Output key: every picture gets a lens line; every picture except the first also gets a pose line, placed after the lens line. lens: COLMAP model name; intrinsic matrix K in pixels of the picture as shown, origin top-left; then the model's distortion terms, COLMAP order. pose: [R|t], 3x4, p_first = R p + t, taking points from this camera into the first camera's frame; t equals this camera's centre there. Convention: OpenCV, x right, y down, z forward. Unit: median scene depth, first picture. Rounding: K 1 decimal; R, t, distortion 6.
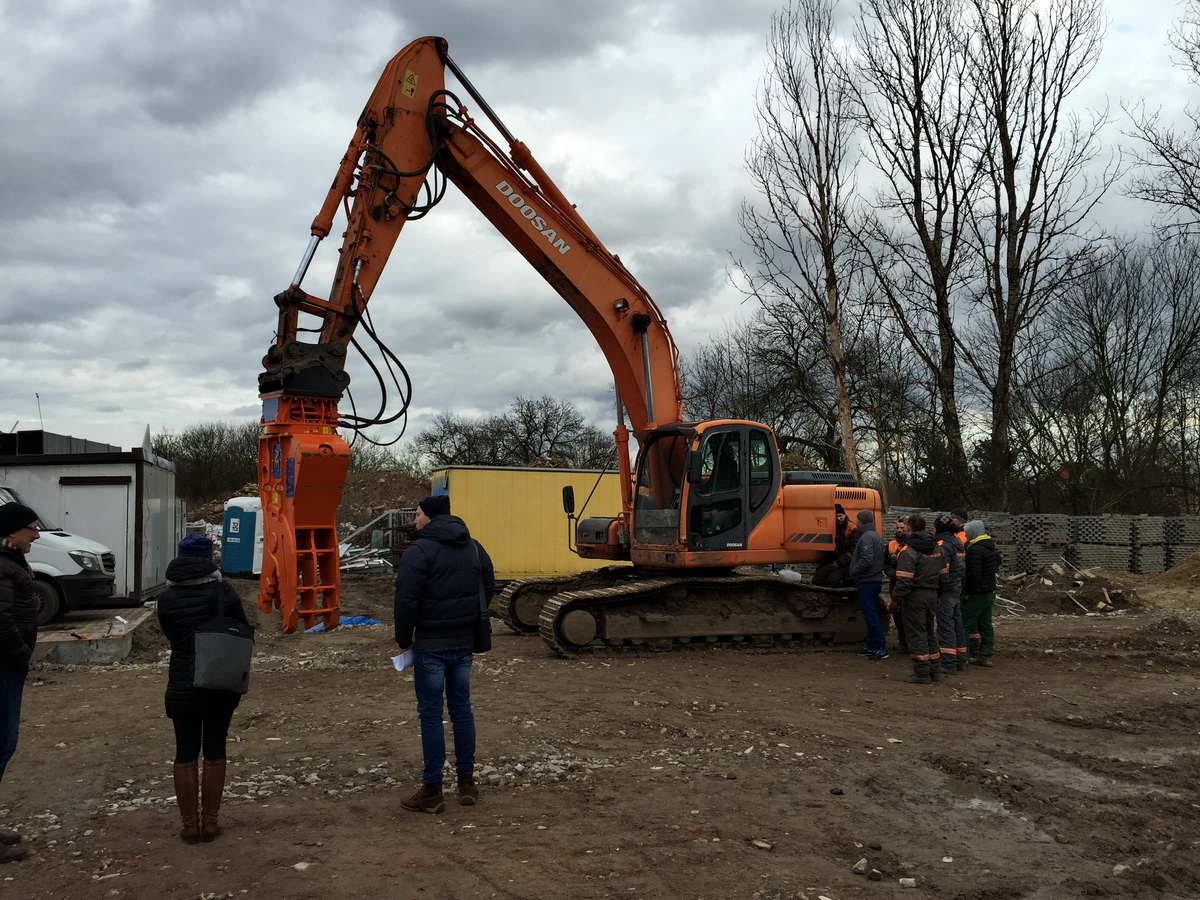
lens RADIAL K [[1031.5, 0, 600.0], [0, 1031.5, 450.0], [0, 0, 1]] dist [0.090444, -0.138967]
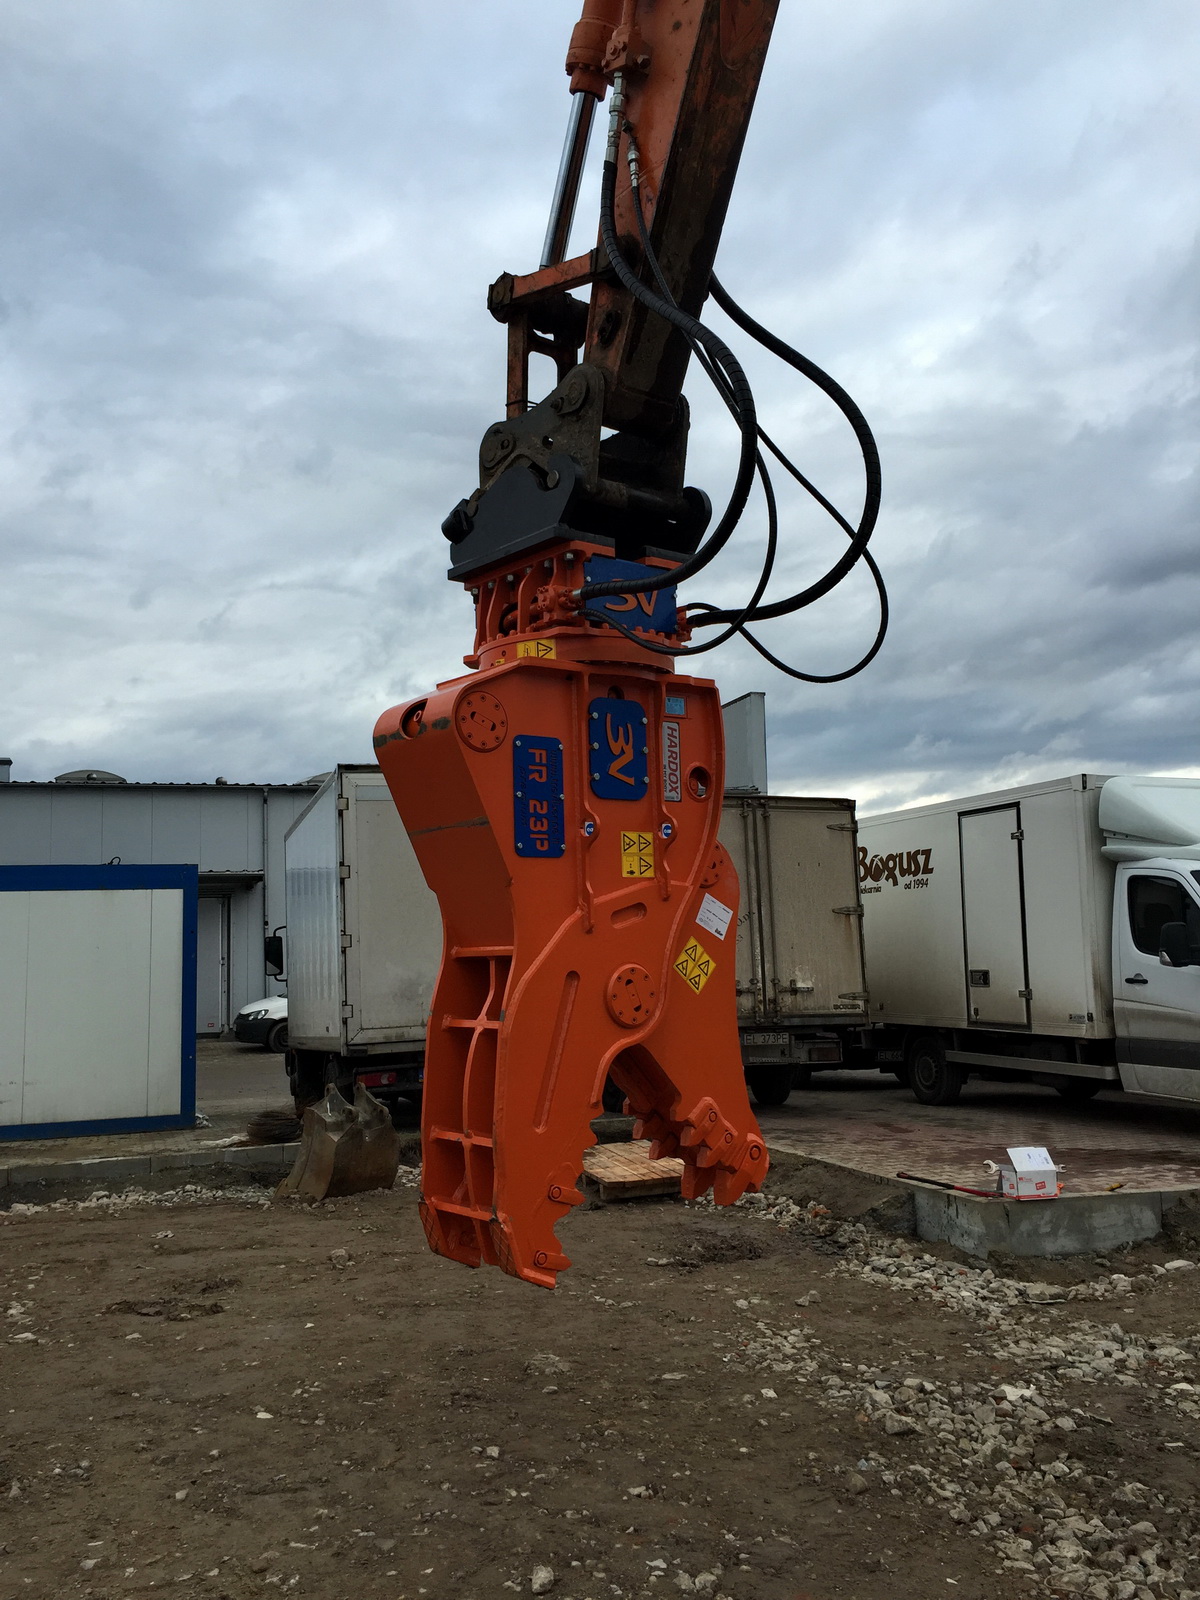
lens RADIAL K [[1375.3, 0, 604.3], [0, 1375.3, 809.1], [0, 0, 1]] dist [0.090444, -0.138967]
pose [[0.007168, -0.108731, -0.994045, 0.110290], [0.086535, 0.990409, -0.107709, 0.052107], [0.996223, -0.085248, 0.016508, 0.673679]]
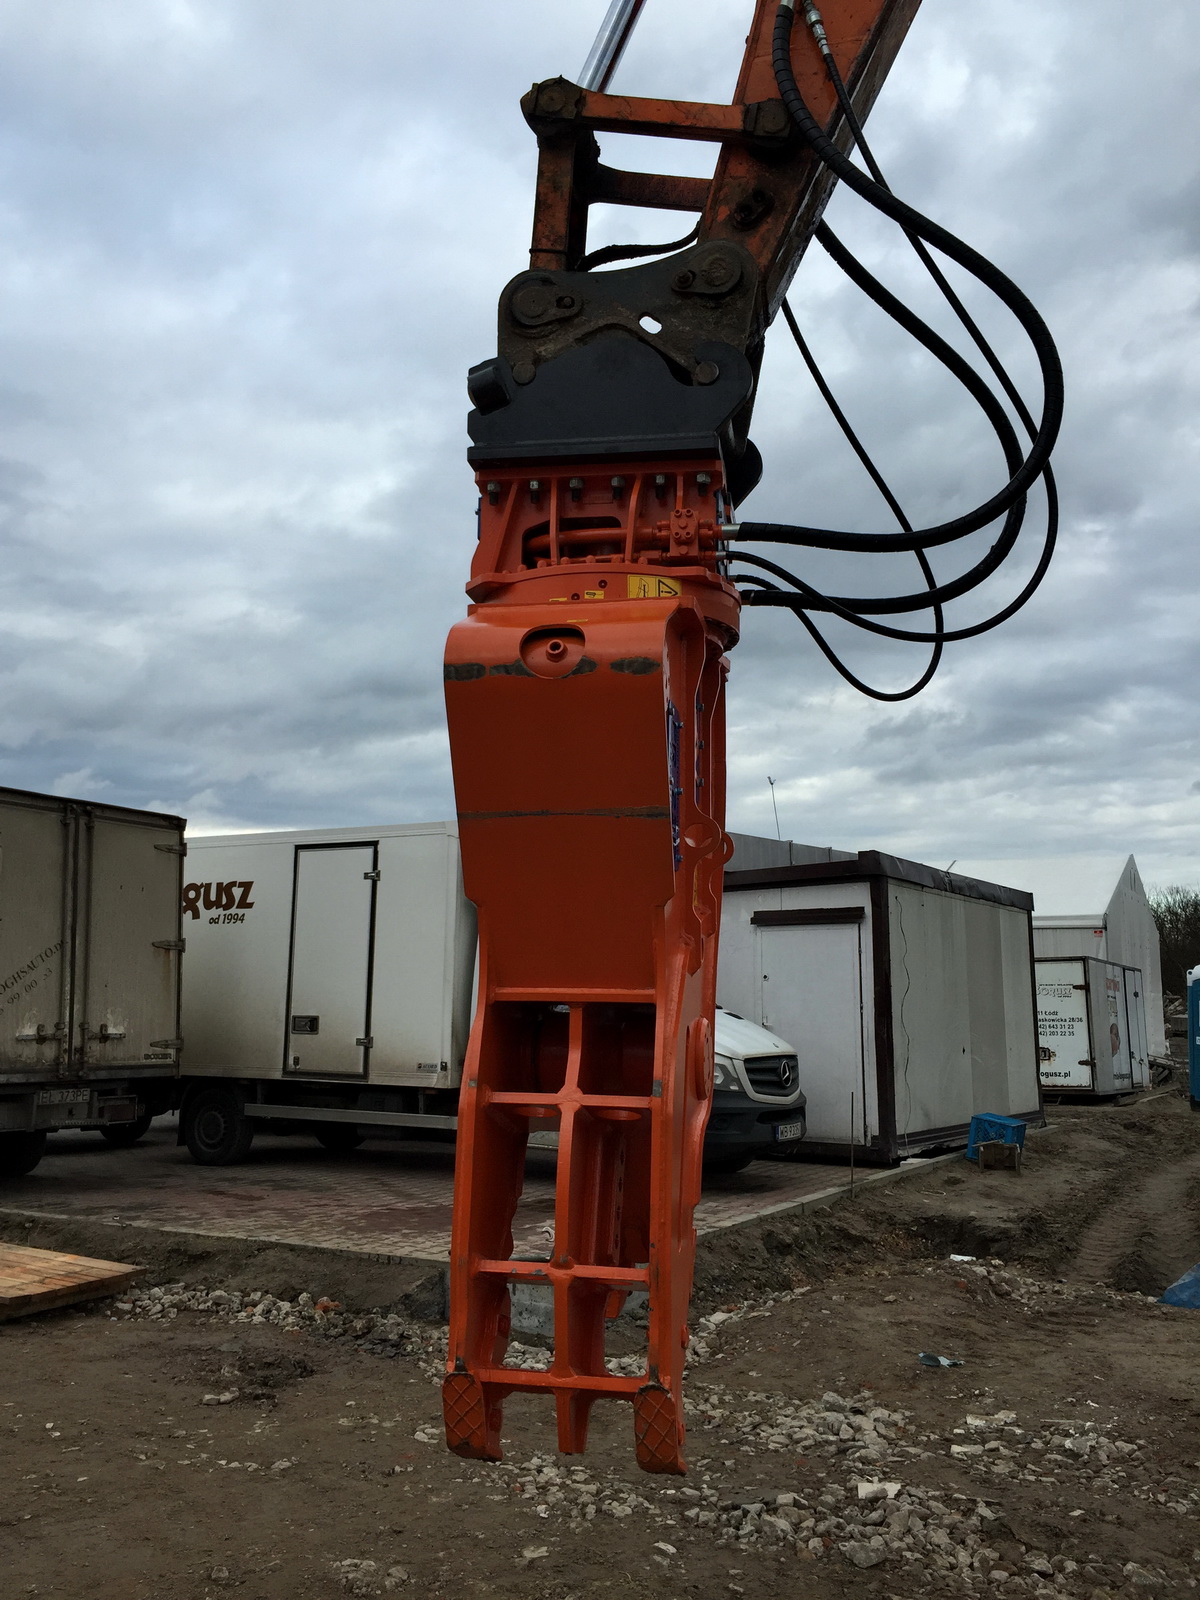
lens RADIAL K [[1375.3, 0, 604.3], [0, 1375.3, 809.1], [0, 0, 1]] dist [0.090444, -0.138967]
pose [[0.659818, -0.092646, -0.745692, -0.022751], [0.036714, 0.995160, -0.091155, 0.039742], [0.750528, 0.032769, 0.660026, 0.519683]]
